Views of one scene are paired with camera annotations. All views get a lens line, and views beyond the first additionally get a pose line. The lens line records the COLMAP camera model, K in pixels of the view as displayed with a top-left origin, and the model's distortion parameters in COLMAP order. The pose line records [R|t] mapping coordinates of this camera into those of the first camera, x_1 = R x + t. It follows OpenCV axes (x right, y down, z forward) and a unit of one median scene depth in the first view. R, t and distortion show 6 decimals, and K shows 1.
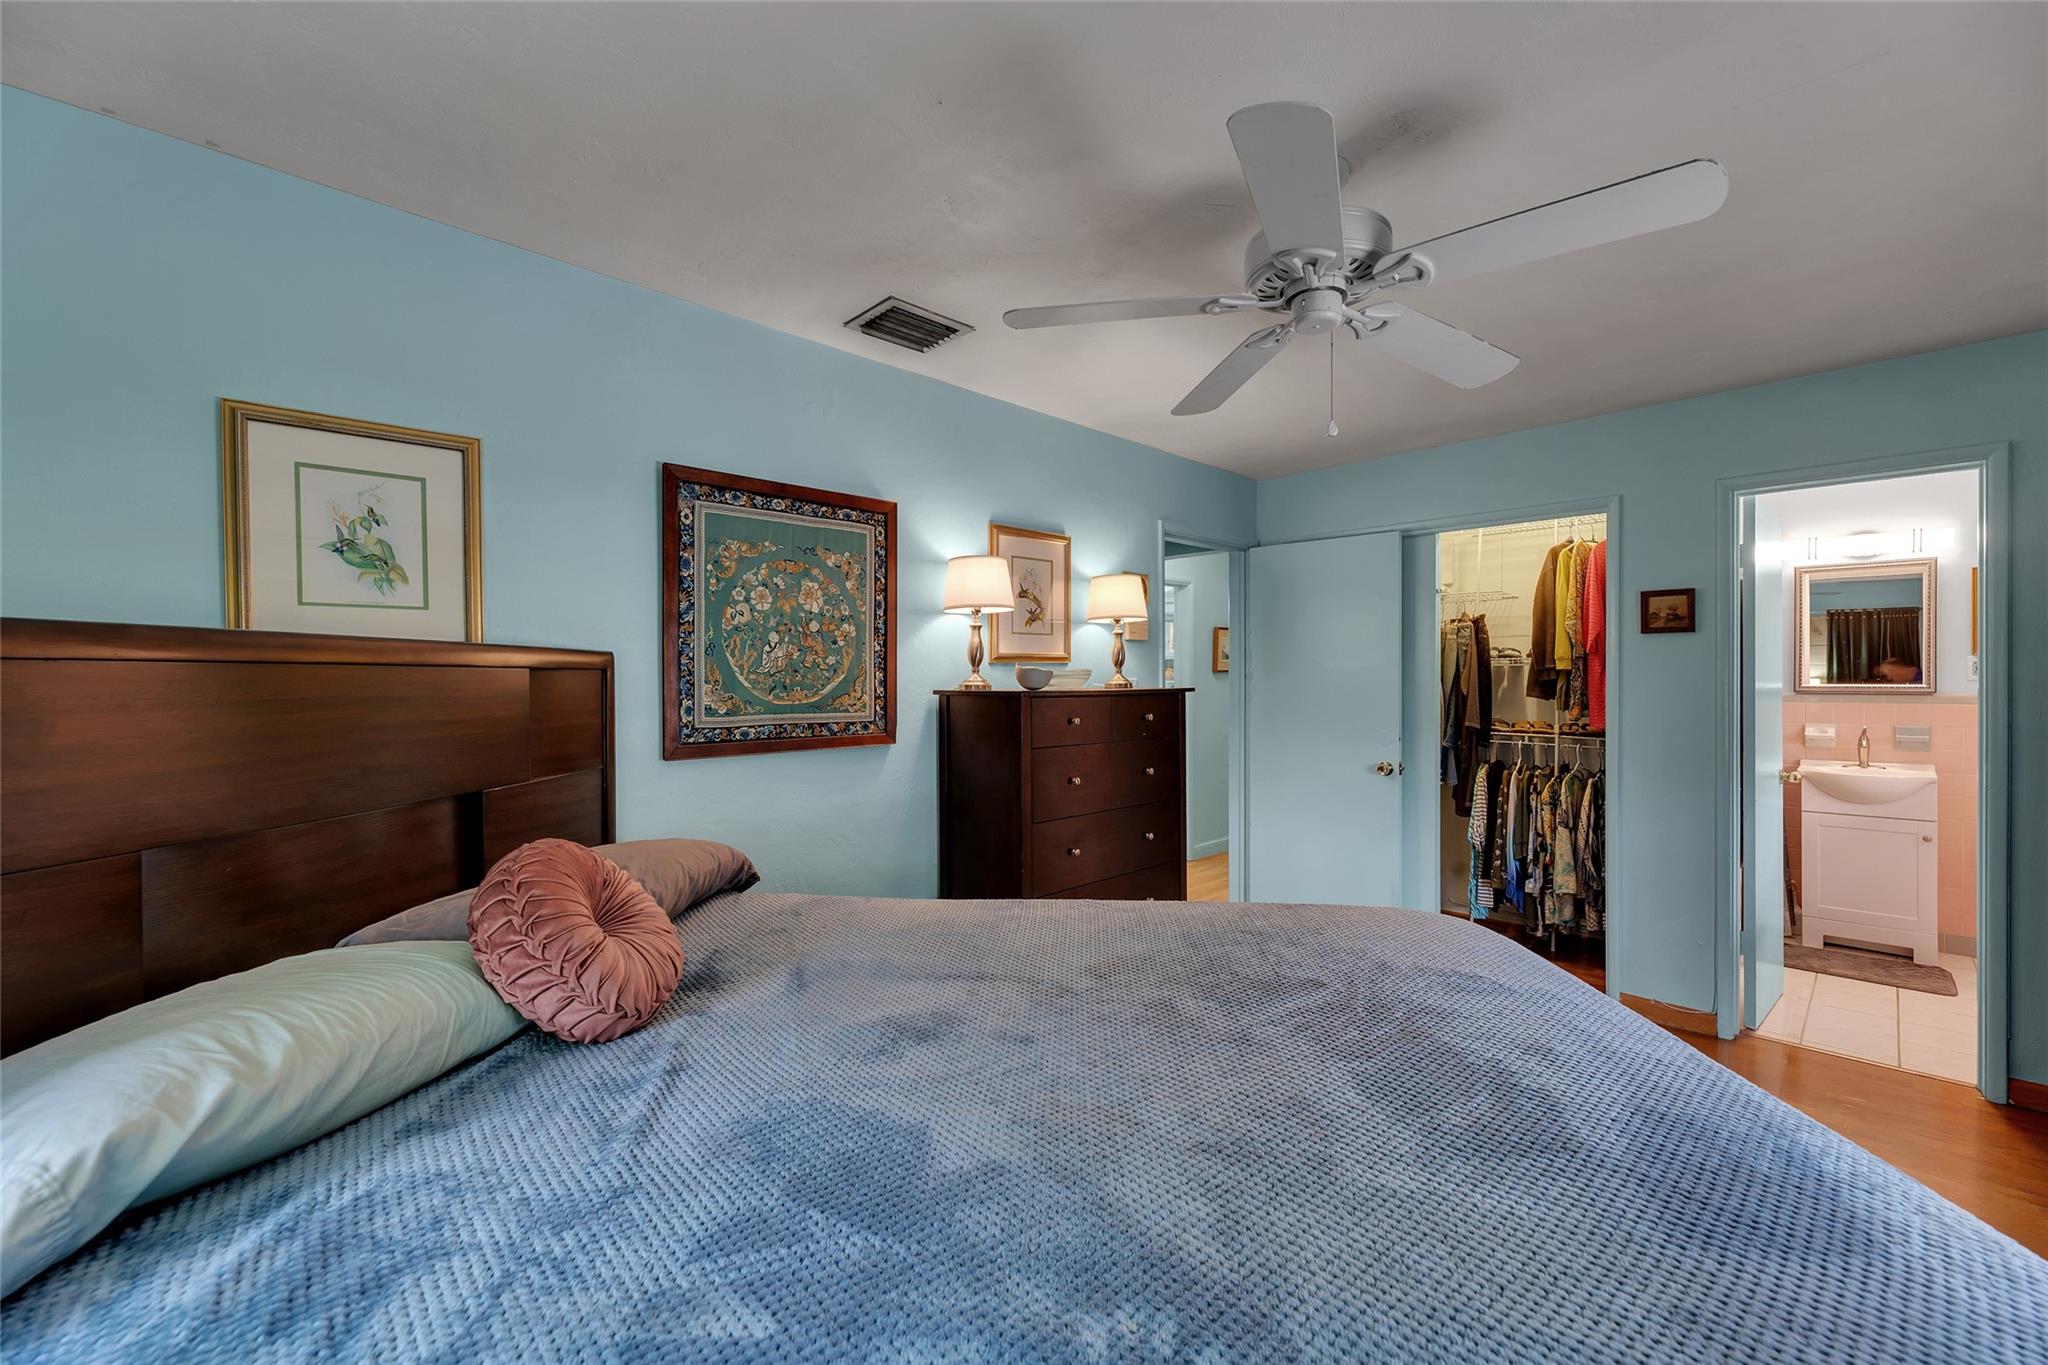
lens RADIAL K [[830.7, 0, 1031.3], [0, 830.7, 678.9], [0, 0, 1]] dist [0.001435, 0.000442]
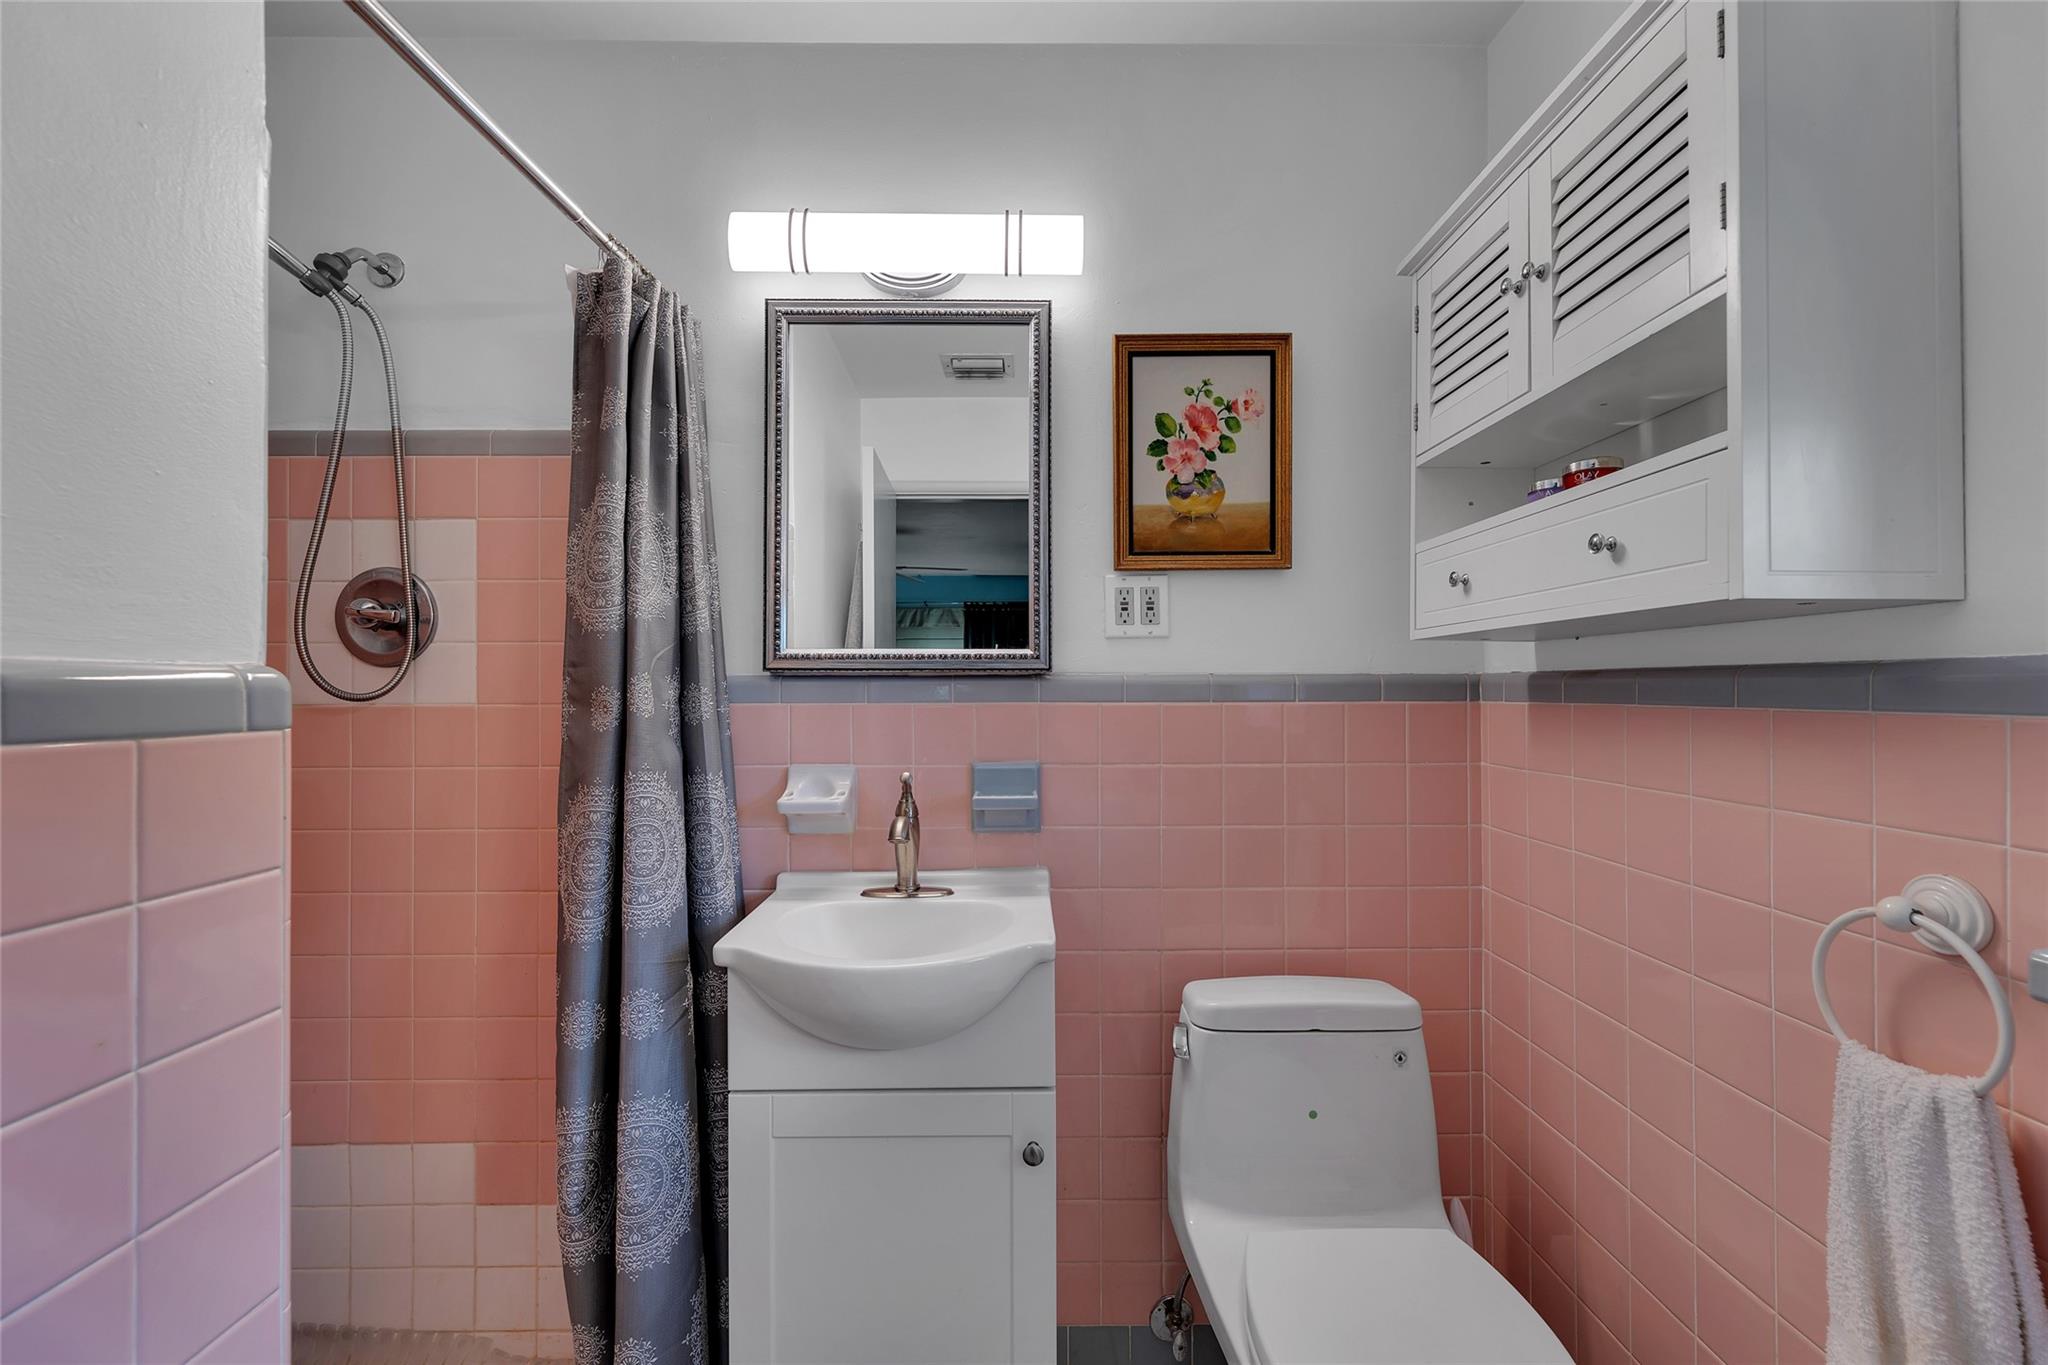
lens RADIAL K [[830.7, 0, 1026.9], [0, 830.7, 665.4], [0, 0, 1]] dist [0.001435, 0.000442]
pose [[0.685332, 0.002433, 0.728227, 0.790427], [-0.001930, 0.999997, -0.001525, 0.013892], [-0.728228, -0.000360, 0.685334, 0.735671]]
